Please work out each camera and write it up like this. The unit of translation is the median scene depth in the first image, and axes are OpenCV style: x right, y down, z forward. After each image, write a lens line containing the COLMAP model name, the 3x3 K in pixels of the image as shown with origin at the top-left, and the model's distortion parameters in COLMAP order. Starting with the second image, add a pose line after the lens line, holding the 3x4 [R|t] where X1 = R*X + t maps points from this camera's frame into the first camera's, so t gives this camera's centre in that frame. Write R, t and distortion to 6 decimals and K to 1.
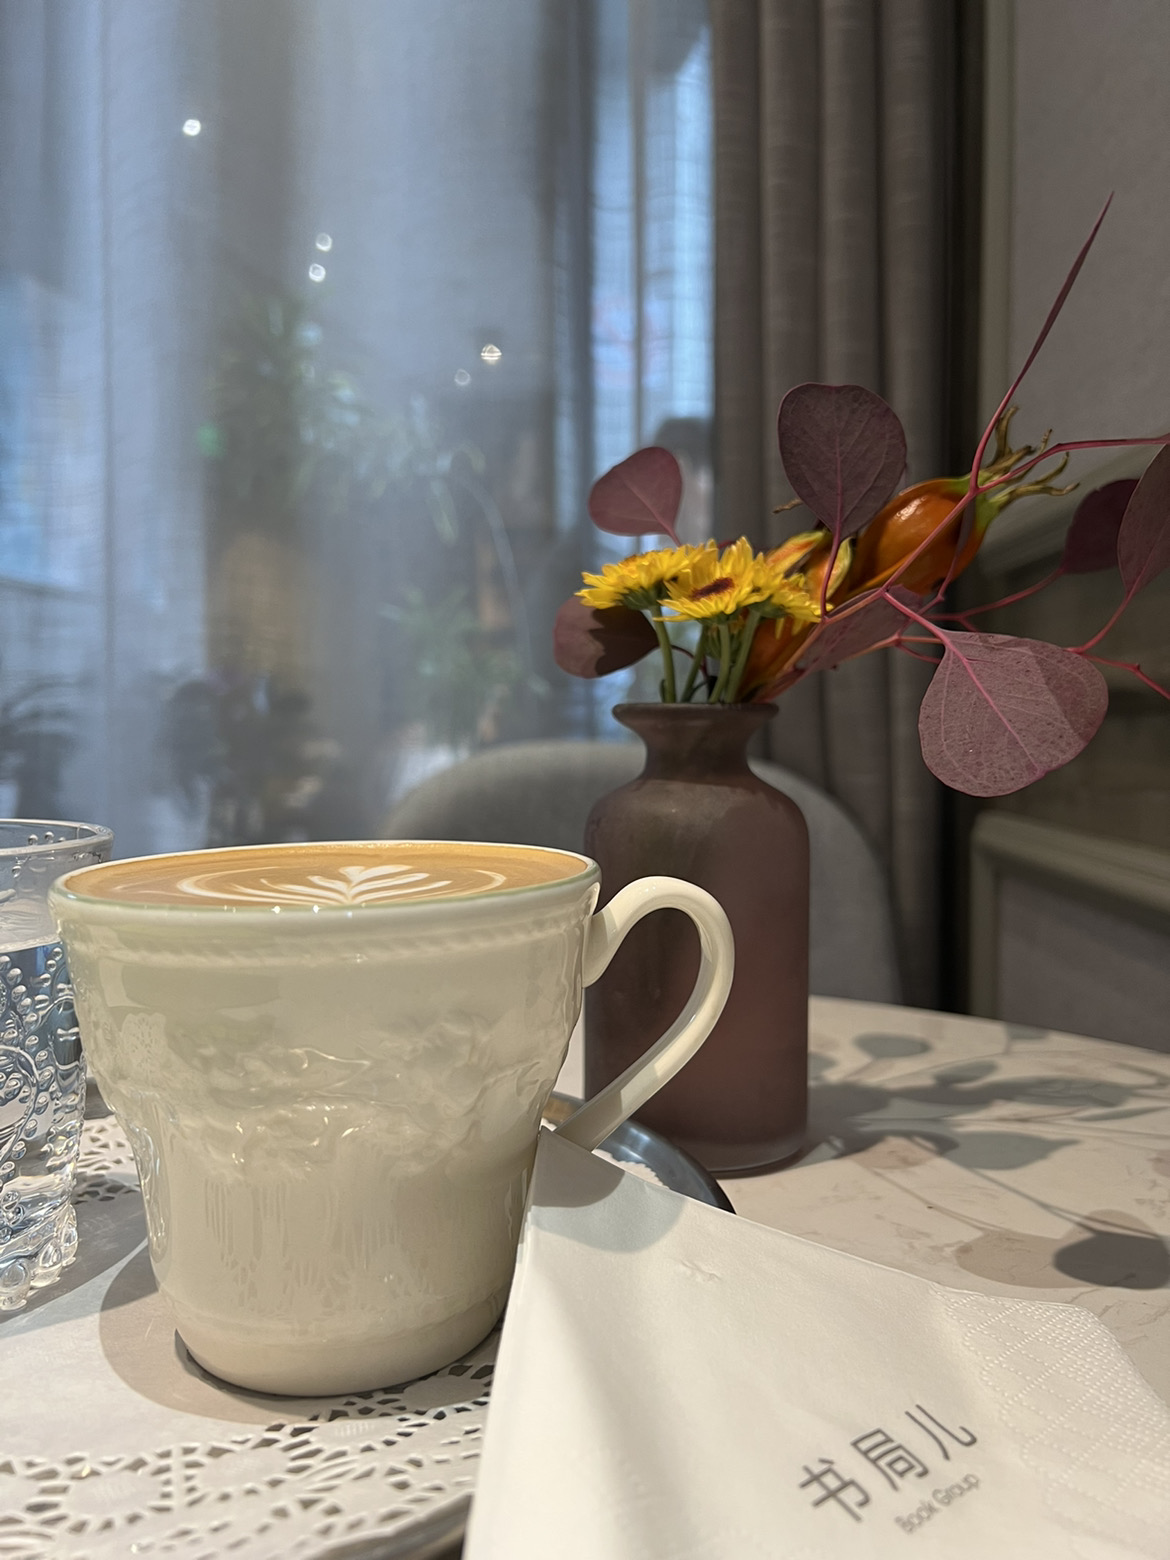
lens RADIAL K [[1212.9, 0, 585.0], [0, 1212.9, 780.0], [0, 0, 1]] dist [0.000003, 0.007657]
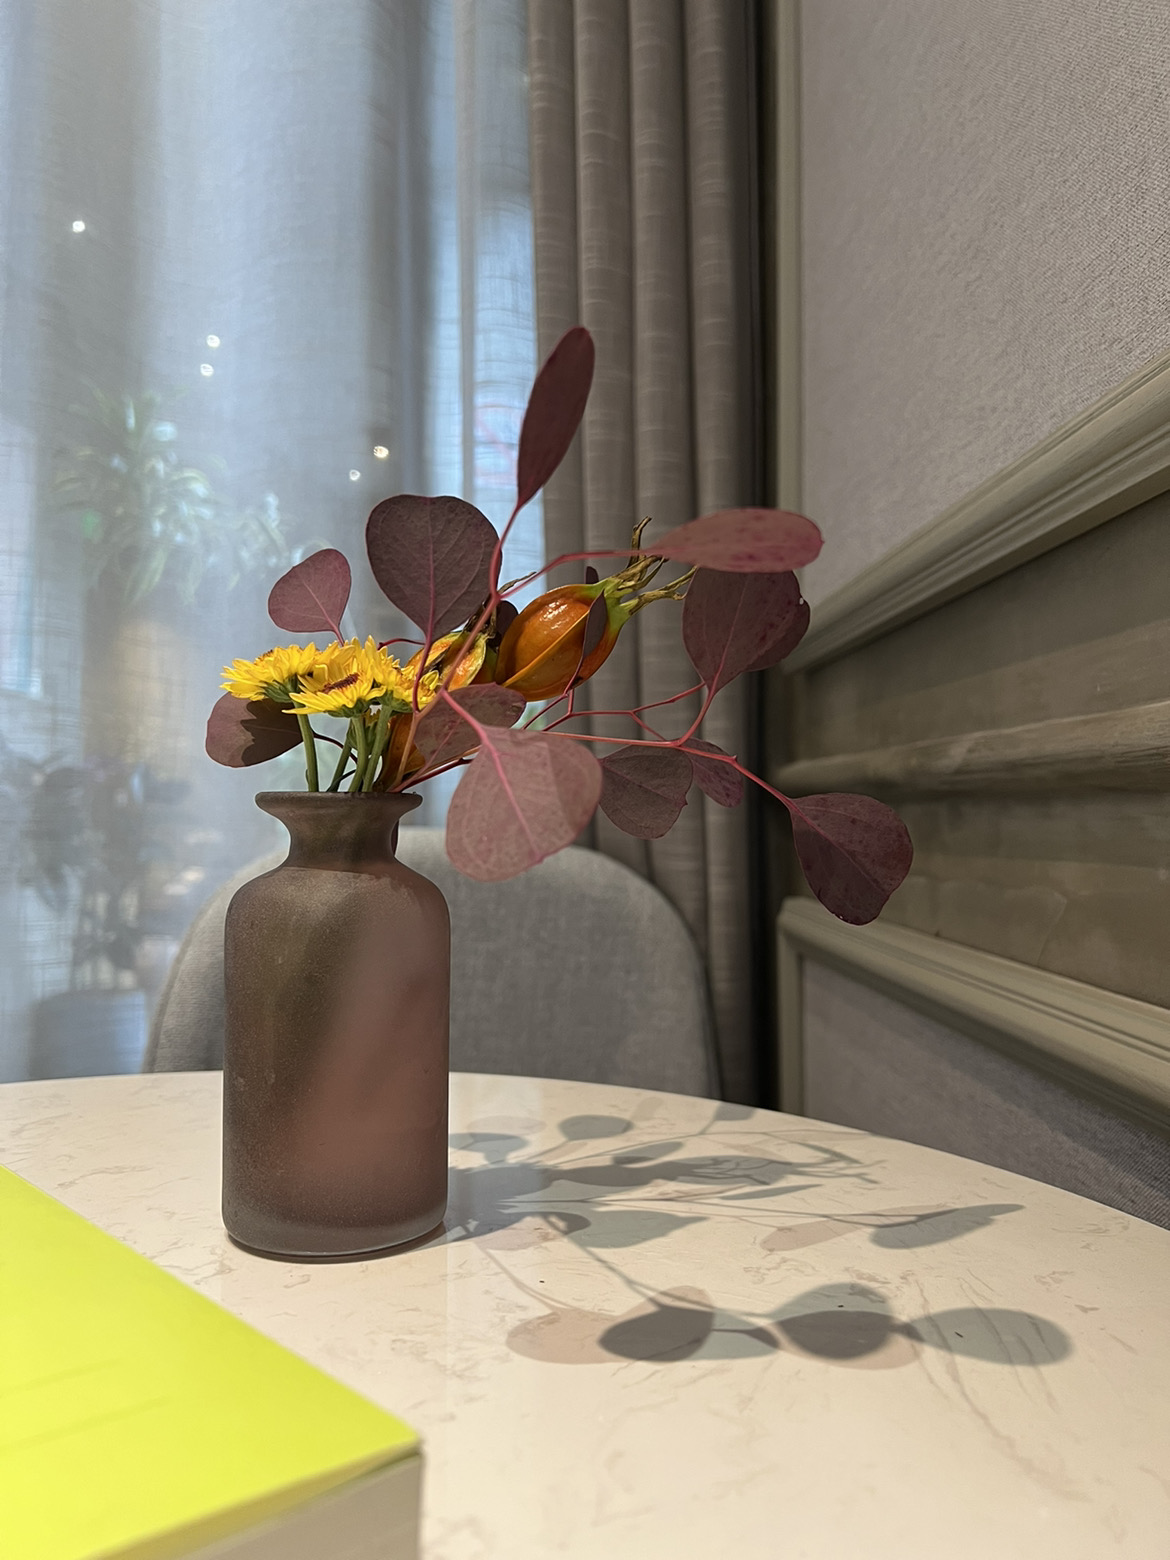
lens RADIAL K [[1192.4, 0, 584.5], [0, 1192.4, 770.5], [0, 0, 1]] dist [0.037698, 0.000050]
pose [[0.998041, 0.005373, 0.062334, 0.238598], [-0.000381, 0.996810, -0.079816, 0.000229], [-0.062564, 0.079636, 0.994859, -0.037187]]
